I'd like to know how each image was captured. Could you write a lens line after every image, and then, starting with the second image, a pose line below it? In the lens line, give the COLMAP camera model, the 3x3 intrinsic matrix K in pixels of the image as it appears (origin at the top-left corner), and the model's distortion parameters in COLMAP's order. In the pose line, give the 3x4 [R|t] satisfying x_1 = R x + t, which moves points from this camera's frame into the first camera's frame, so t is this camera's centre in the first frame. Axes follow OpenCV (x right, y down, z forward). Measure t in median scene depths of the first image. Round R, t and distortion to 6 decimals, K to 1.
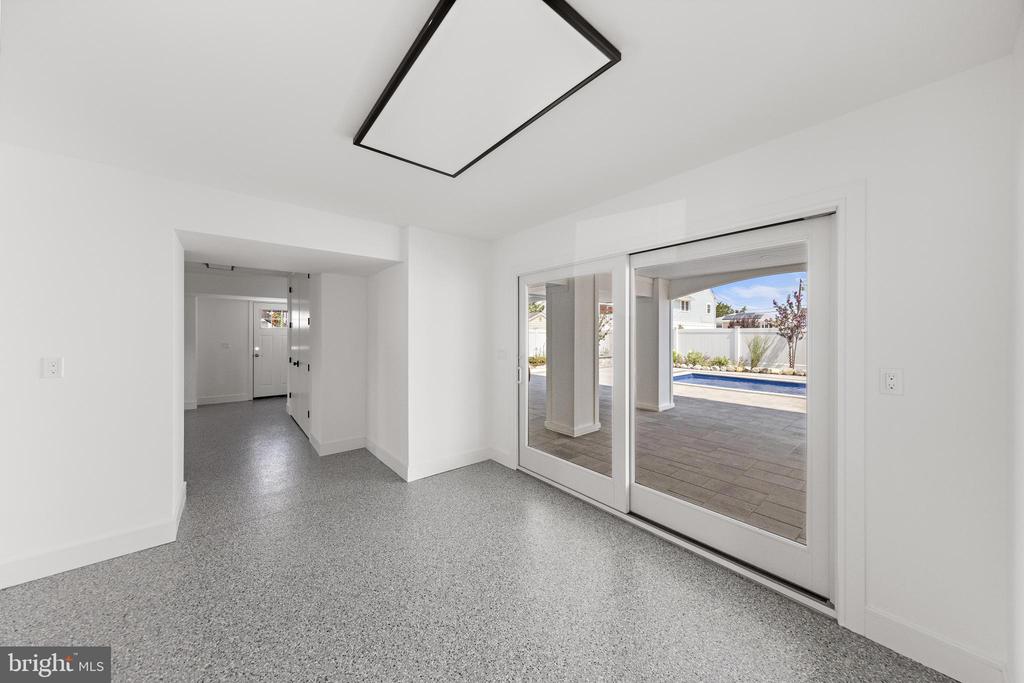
lens RADIAL K [[336.7, 0, 515.9], [0, 336.7, 339.3], [0, 0, 1]] dist [0.001384, -0.000003]
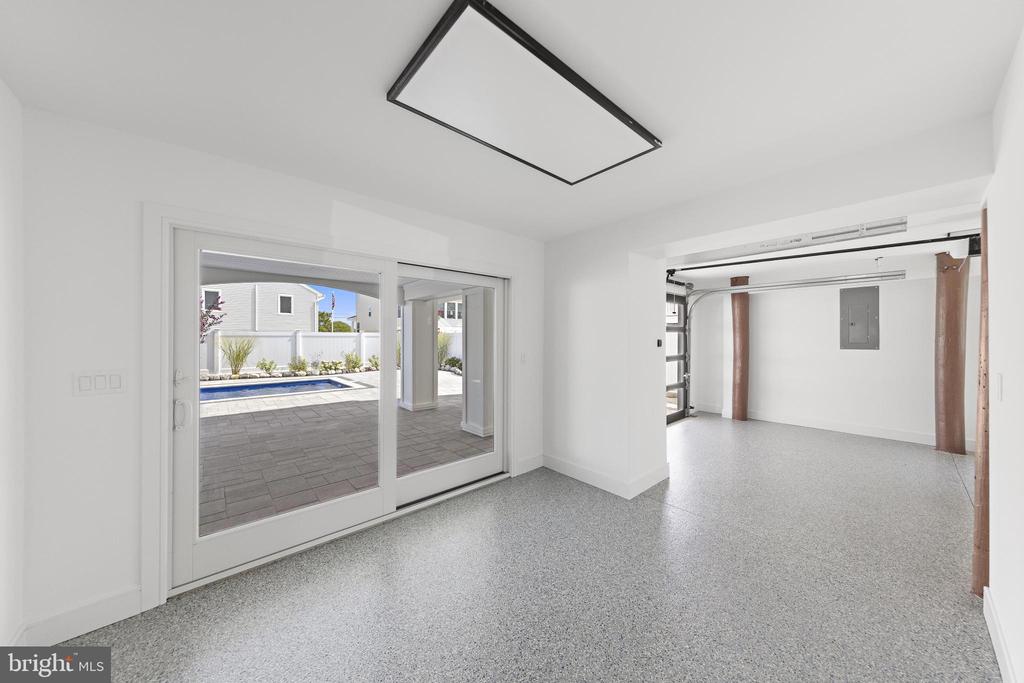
lens RADIAL K [[336.7, 0, 517.5], [0, 336.7, 339.5], [0, 0, 1]] dist [0.001384, -0.000003]
pose [[-0.027009, -0.001606, 0.999634, -0.537531], [0.011746, 0.999929, 0.001924, -0.005809], [-0.999566, 0.011794, -0.026988, 0.483785]]
